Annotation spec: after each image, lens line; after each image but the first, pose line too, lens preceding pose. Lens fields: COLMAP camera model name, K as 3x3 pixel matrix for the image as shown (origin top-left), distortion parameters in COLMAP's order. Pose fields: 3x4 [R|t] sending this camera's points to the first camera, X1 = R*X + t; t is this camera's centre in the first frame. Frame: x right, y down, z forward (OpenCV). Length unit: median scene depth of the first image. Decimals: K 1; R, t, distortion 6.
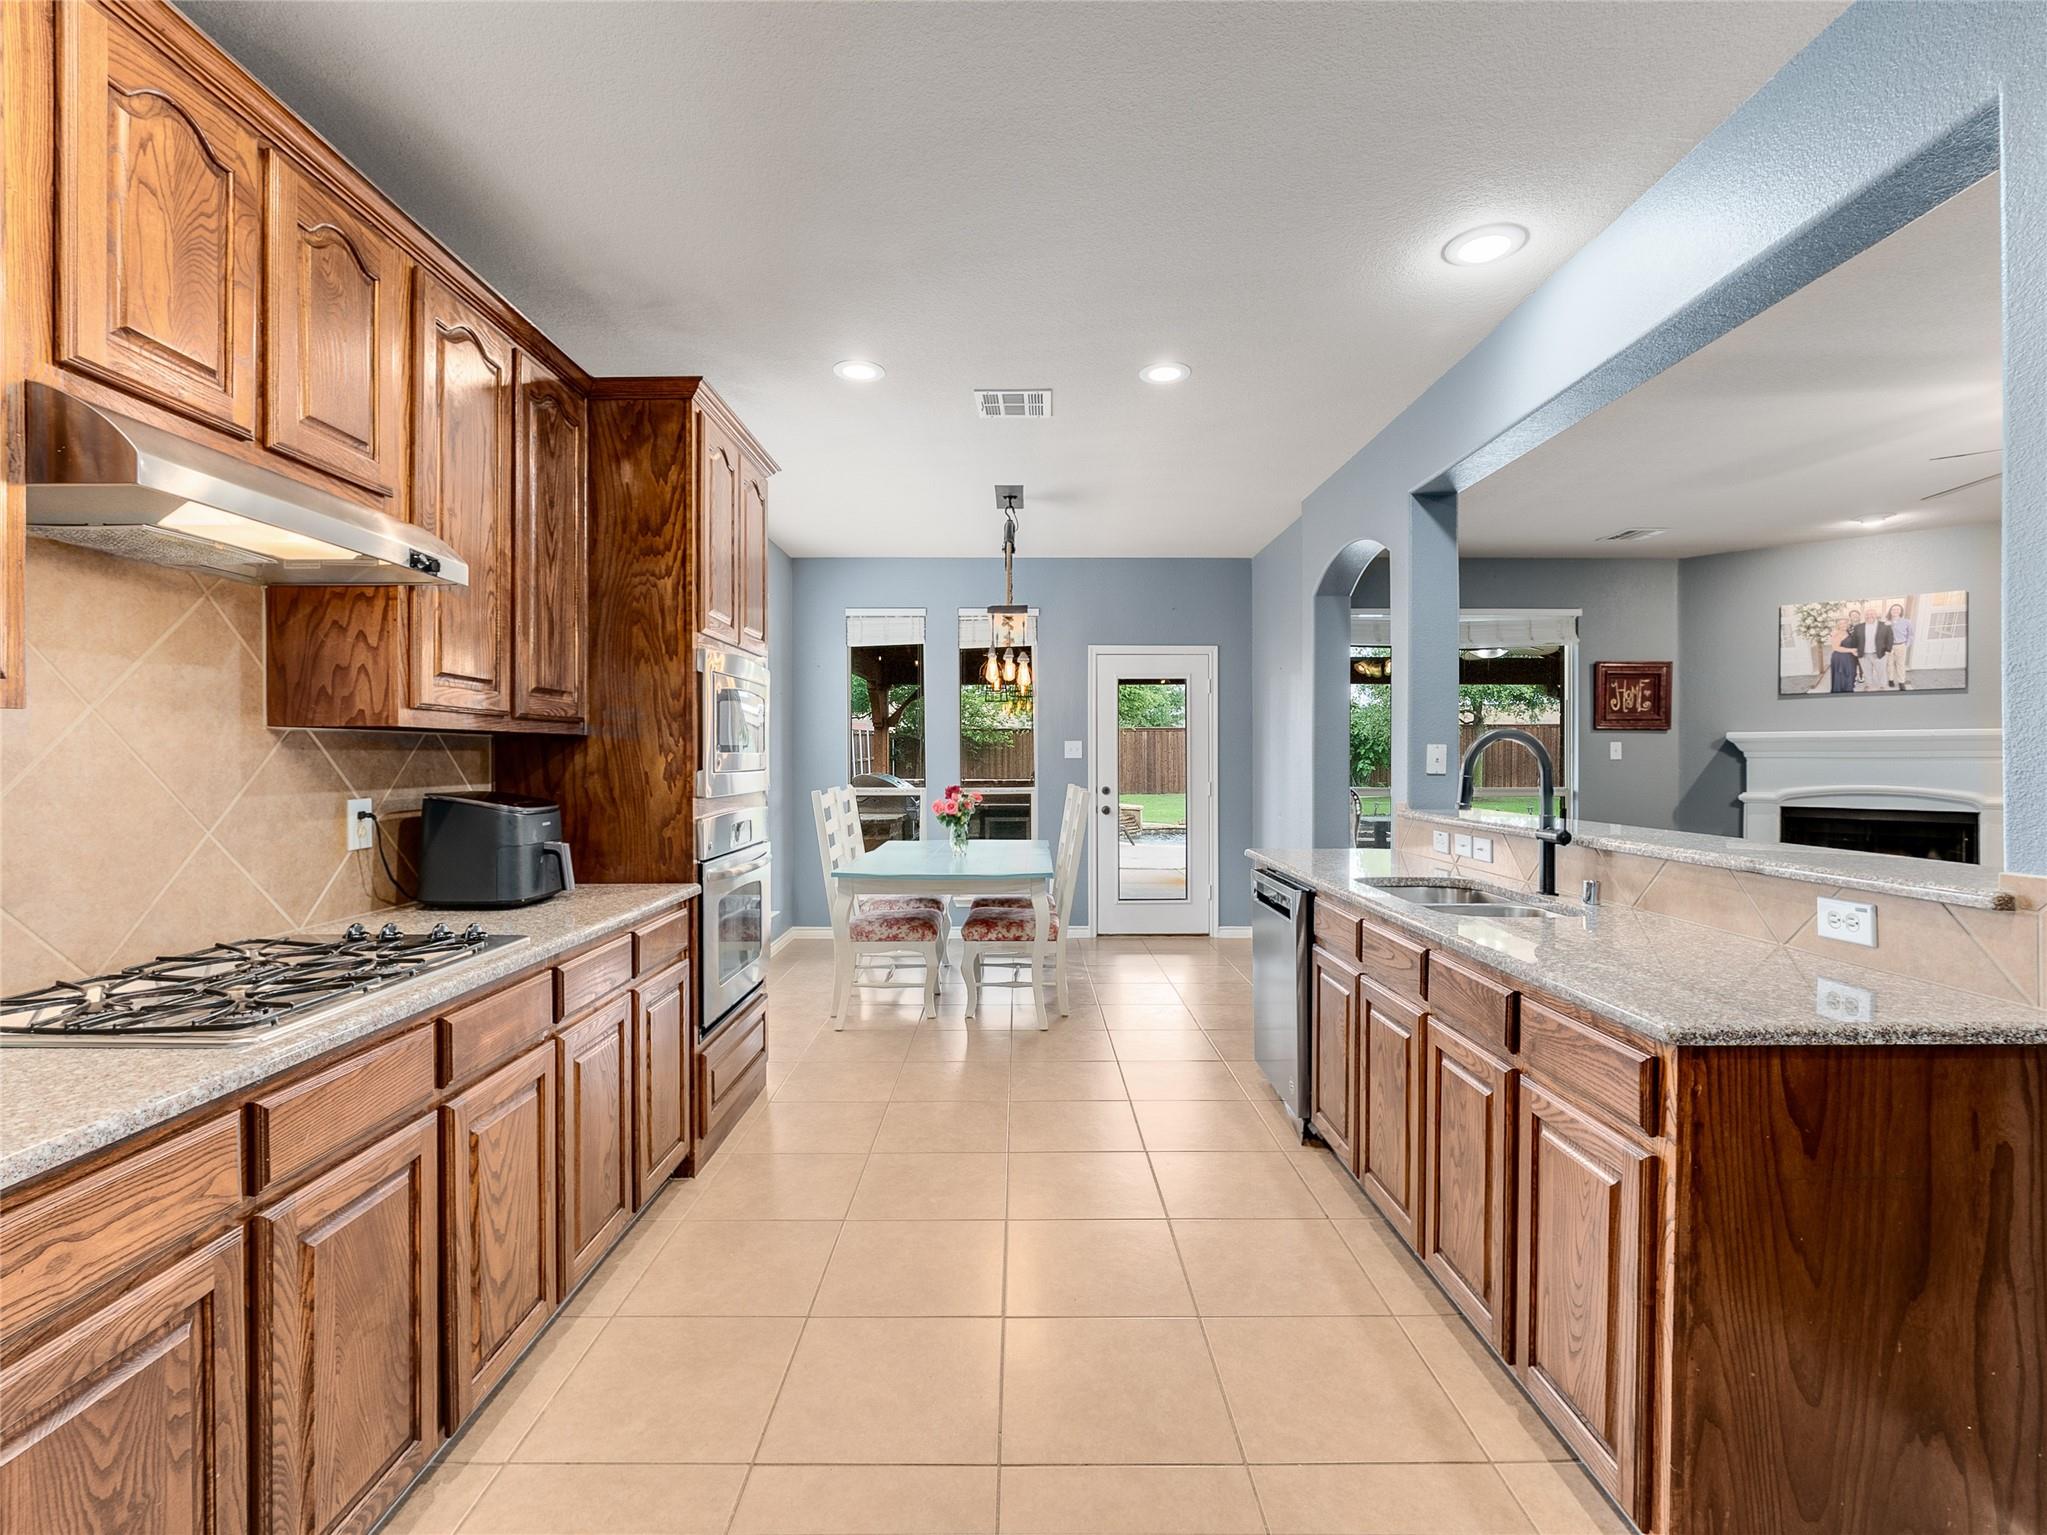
lens RADIAL K [[925.1, 0, 1025.3], [0, 925.1, 764.0], [0, 0, 1]] dist [-0.014965, 0.002021]
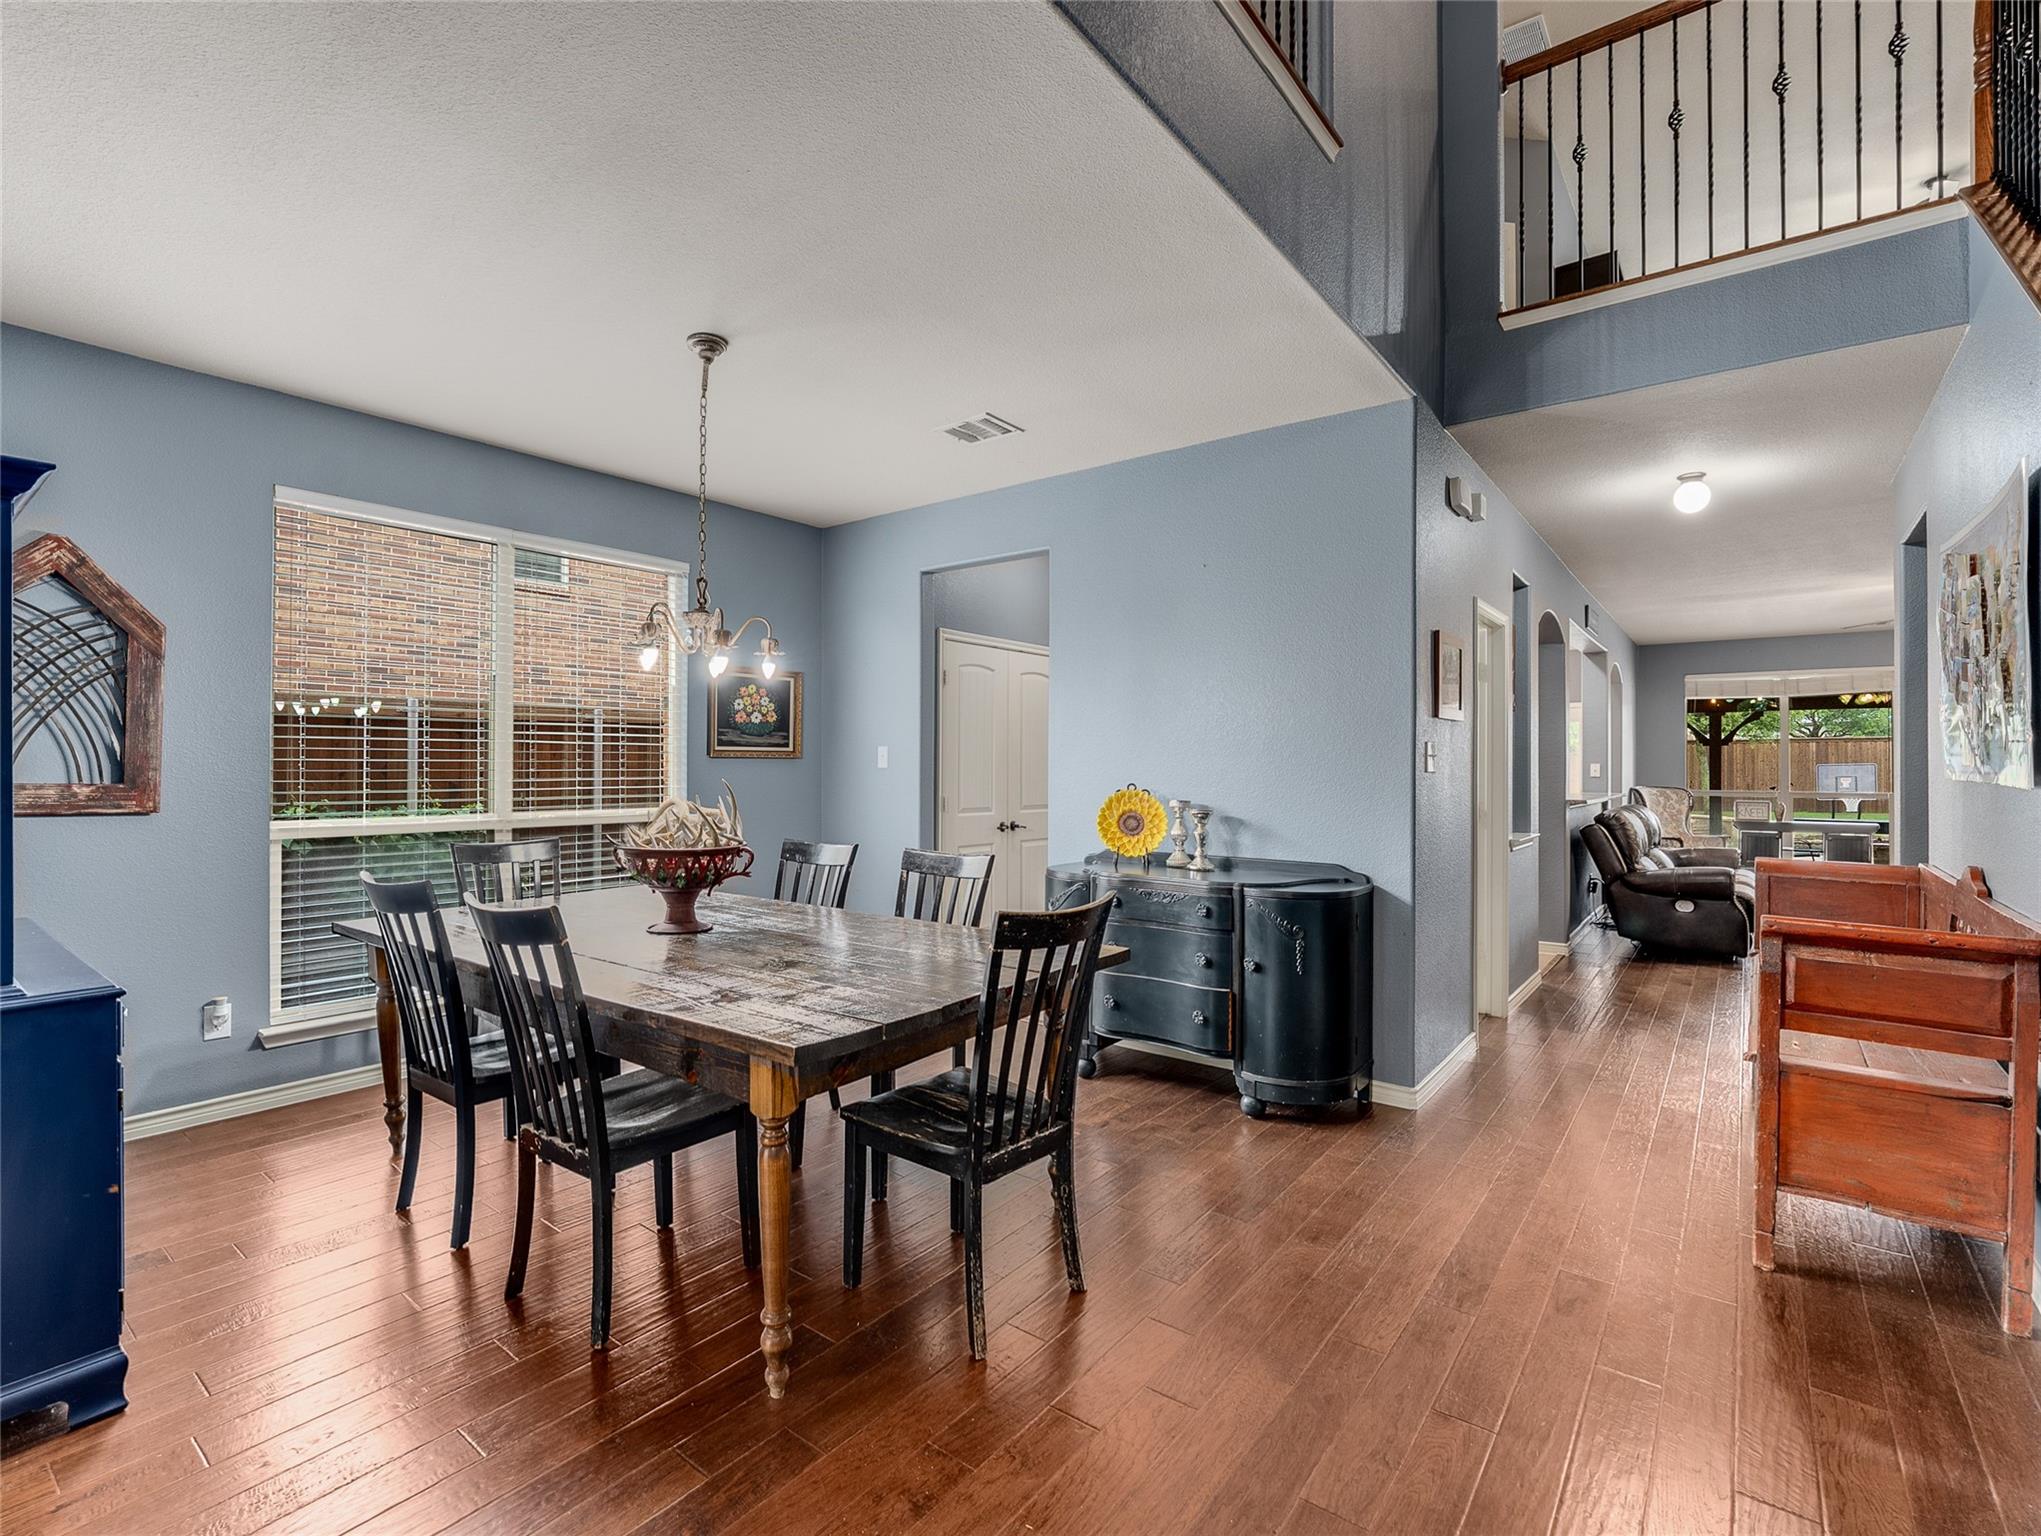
lens RADIAL K [[952.1, 0, 1017.8], [0, 952.1, 763.7], [0, 0, 1]] dist [-0.015735, 0.001207]
pose [[0.786230, -0.000151, -0.617934, 0.990524], [-0.008313, 0.999907, -0.010821, 0.017924], [0.617878, 0.013644, 0.786155, -2.213647]]
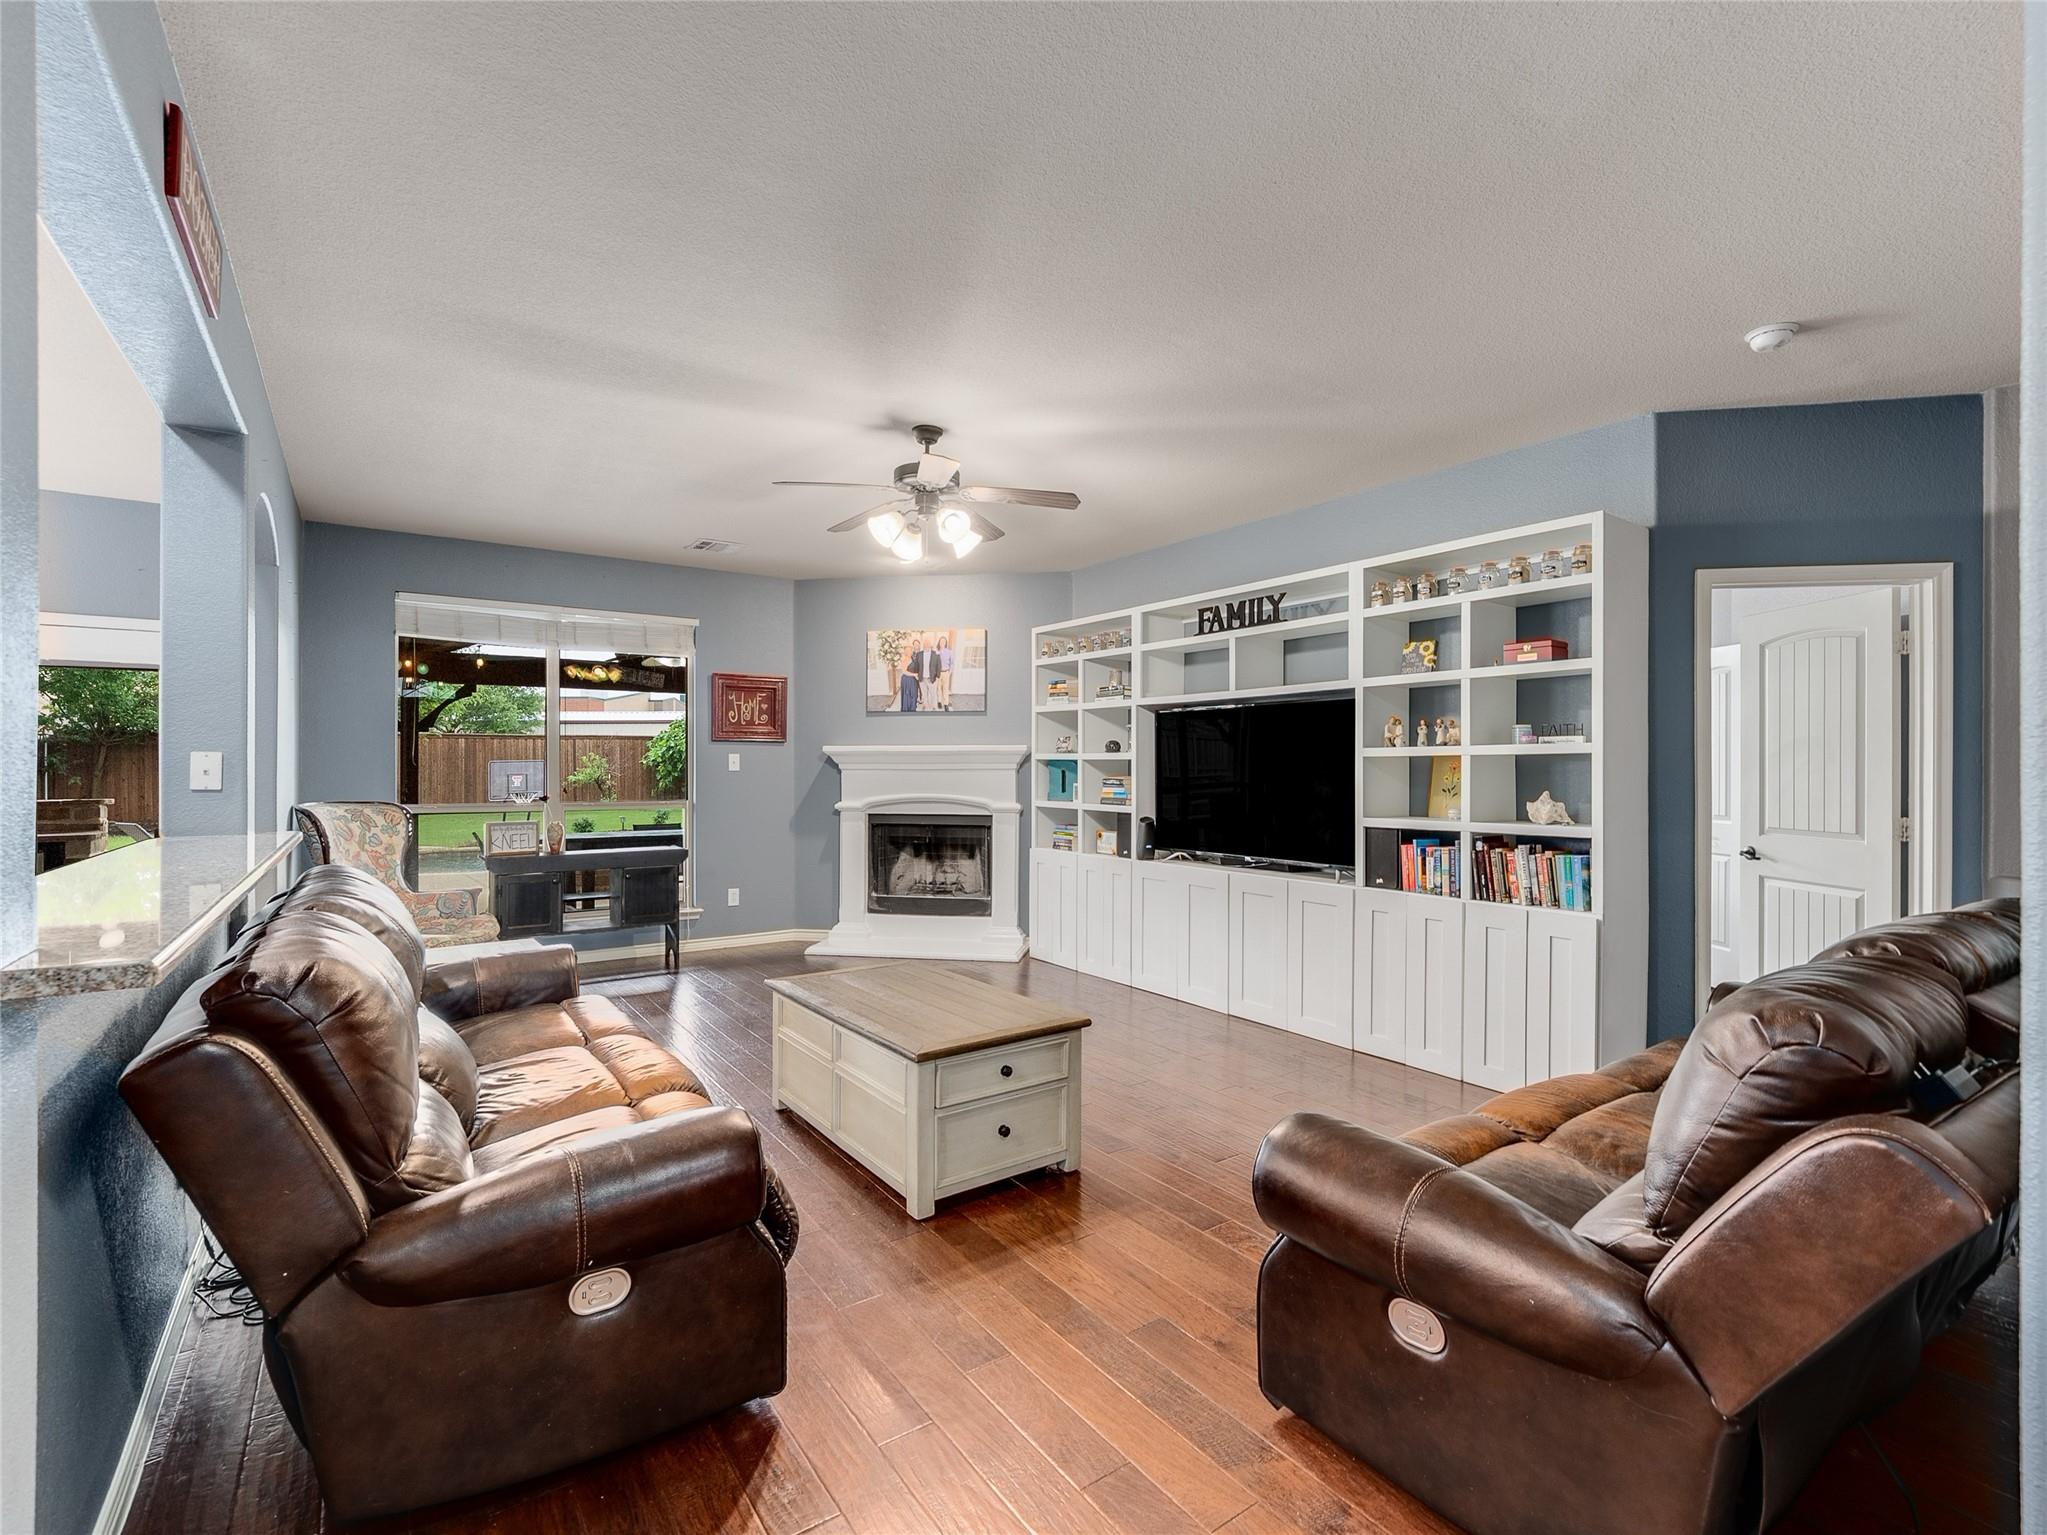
lens RADIAL K [[925.1, 0, 1022.3], [0, 925.1, 766.8], [0, 0, 1]] dist [-0.014965, 0.002021]
pose [[0.819039, 0.001622, 0.573736, 0.730982], [0.003696, 0.999960, -0.008103, -0.000176], [-0.573727, 0.008758, 0.819000, -0.032989]]
